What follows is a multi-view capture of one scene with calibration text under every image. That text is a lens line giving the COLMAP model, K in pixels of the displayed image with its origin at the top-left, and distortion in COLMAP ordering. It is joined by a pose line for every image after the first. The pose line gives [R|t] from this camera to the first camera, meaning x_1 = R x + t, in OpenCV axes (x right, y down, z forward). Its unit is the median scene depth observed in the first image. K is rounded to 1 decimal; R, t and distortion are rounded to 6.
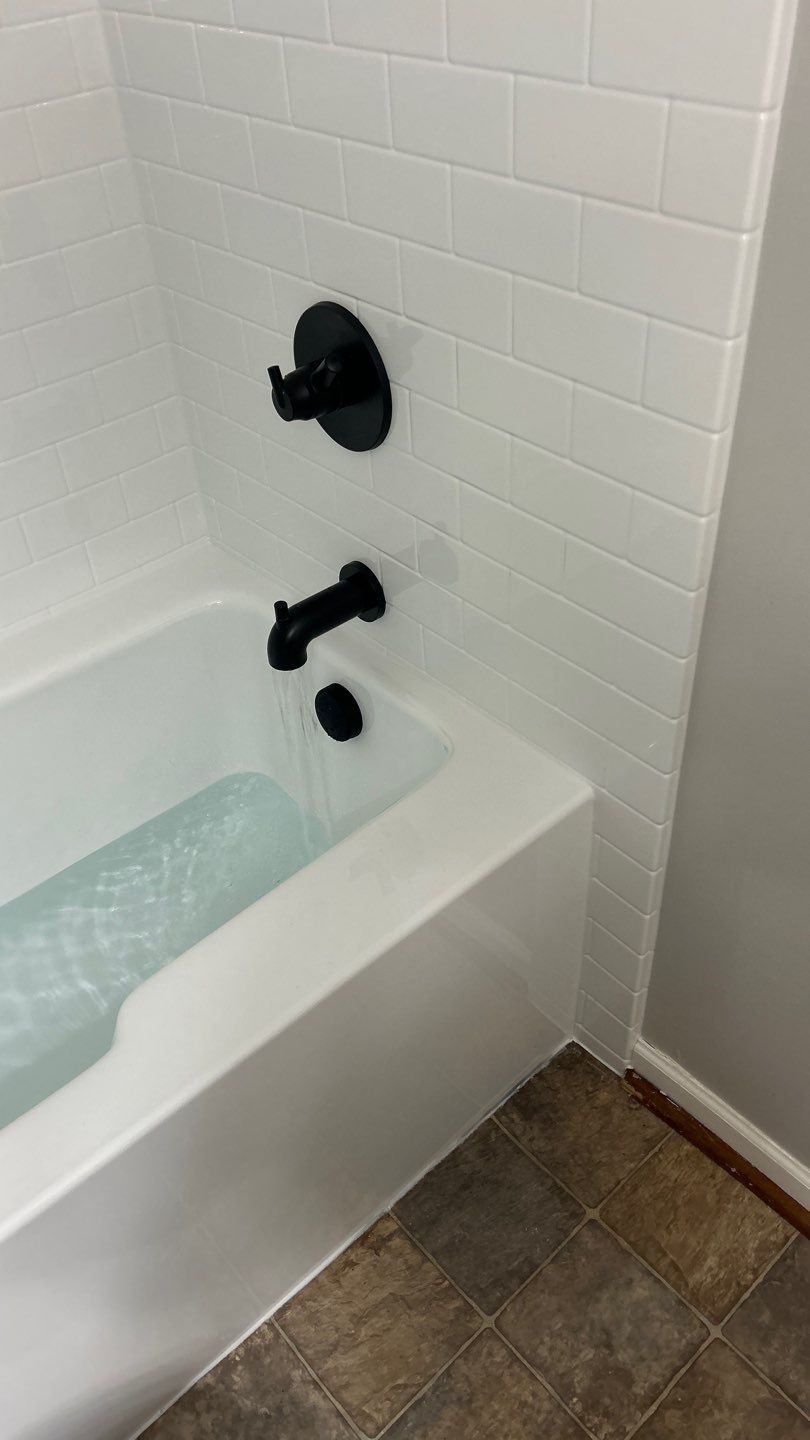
lens RADIAL K [[1076.6, 0, 398.5], [0, 1076.6, 726.4], [0, 0, 1]] dist [0.035182, -0.035982]
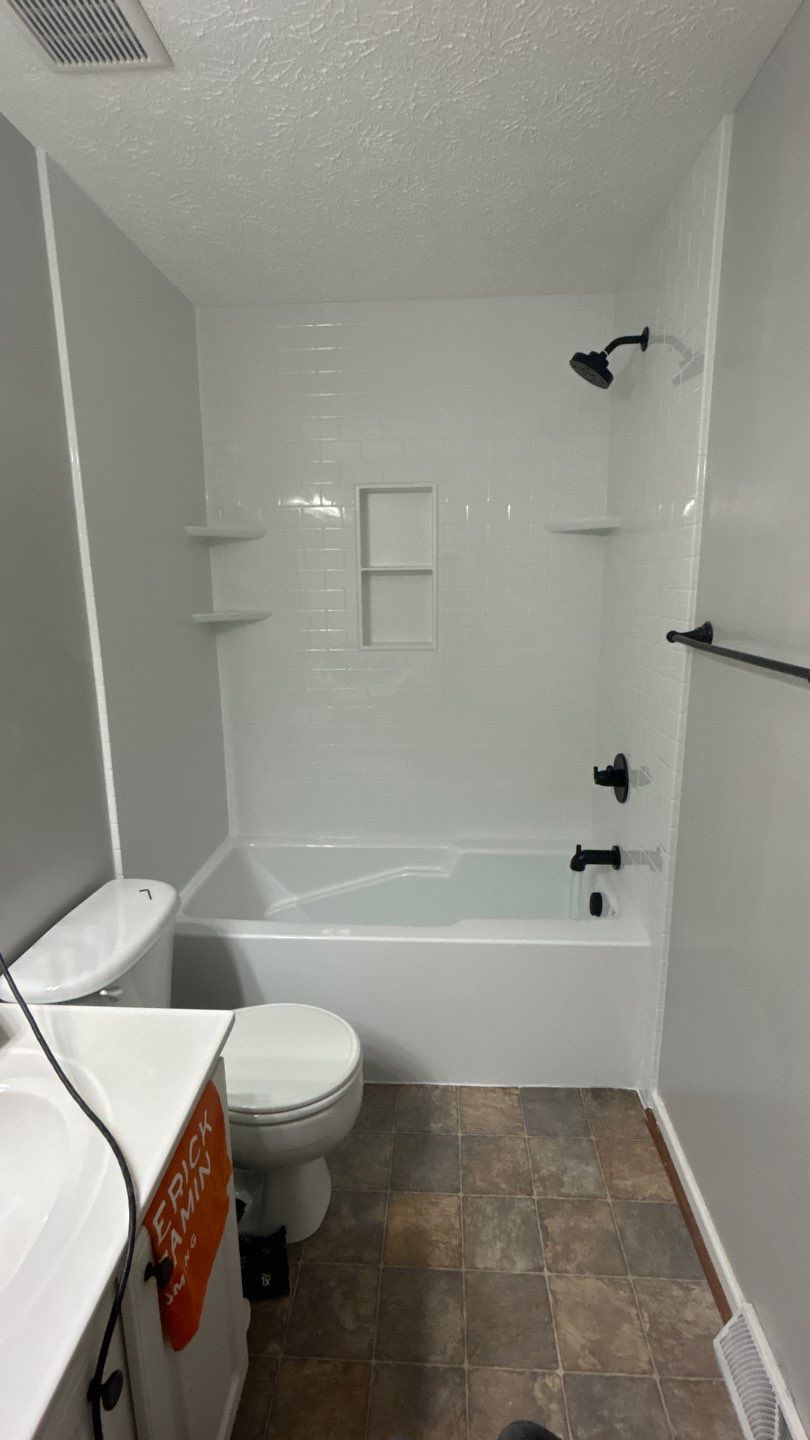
lens RADIAL K [[656.5, 0, 409.0], [0, 656.5, 701.9], [0, 0, 1]] dist [-0.000015, -0.000175]
pose [[0.710773, 0.177084, -0.680766, 0.673205], [-0.481518, 0.827987, -0.287363, 0.280622], [0.512779, 0.532051, 0.673780, -0.578146]]
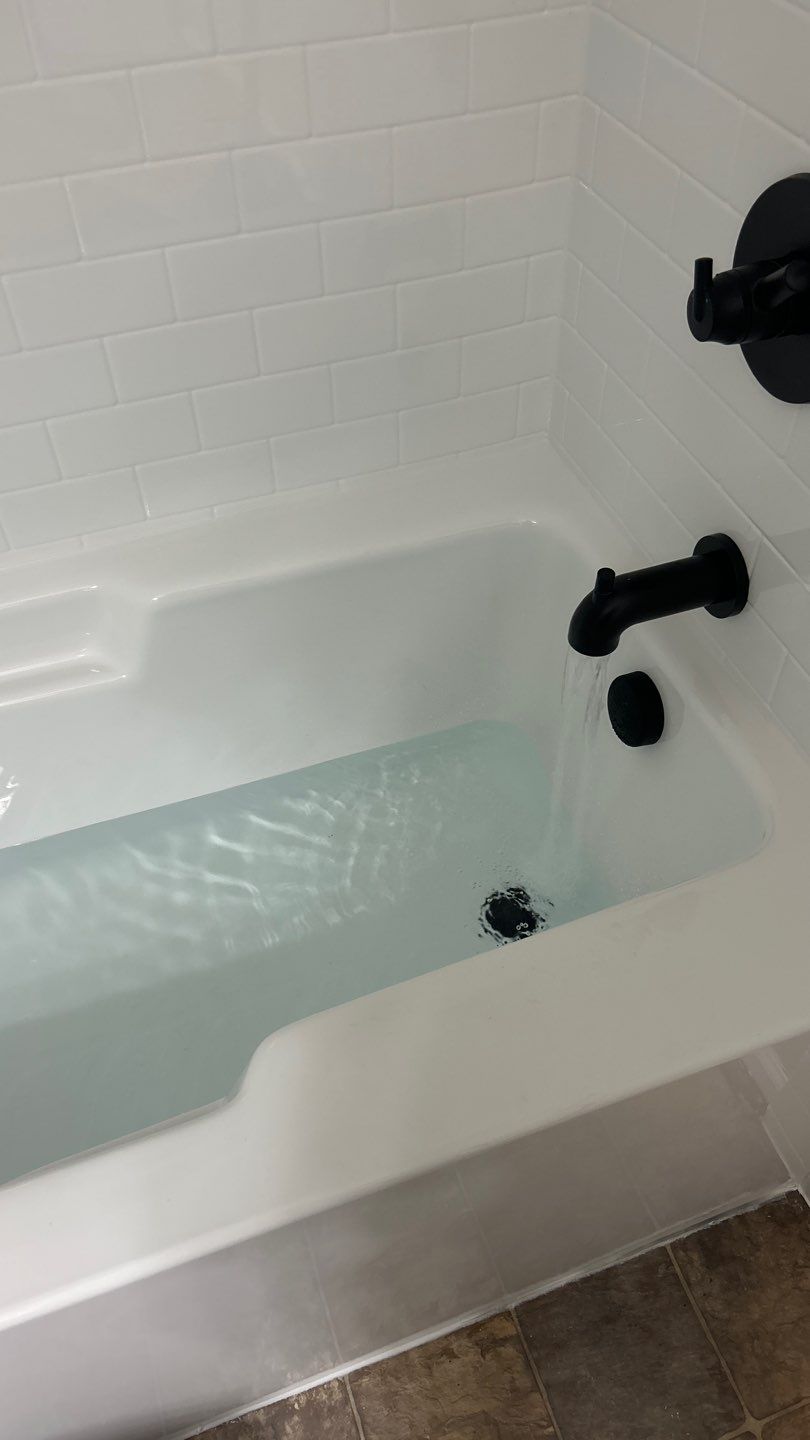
lens RADIAL K [[1076.6, 0, 398.5], [0, 1076.6, 726.4], [0, 0, 1]] dist [0.035182, -0.035982]
pose [[0.926114, 0.309231, -0.216075, -0.049116], [-0.272990, 0.944666, 0.181884, -0.109570], [0.260363, -0.109459, 0.959286, 0.225787]]
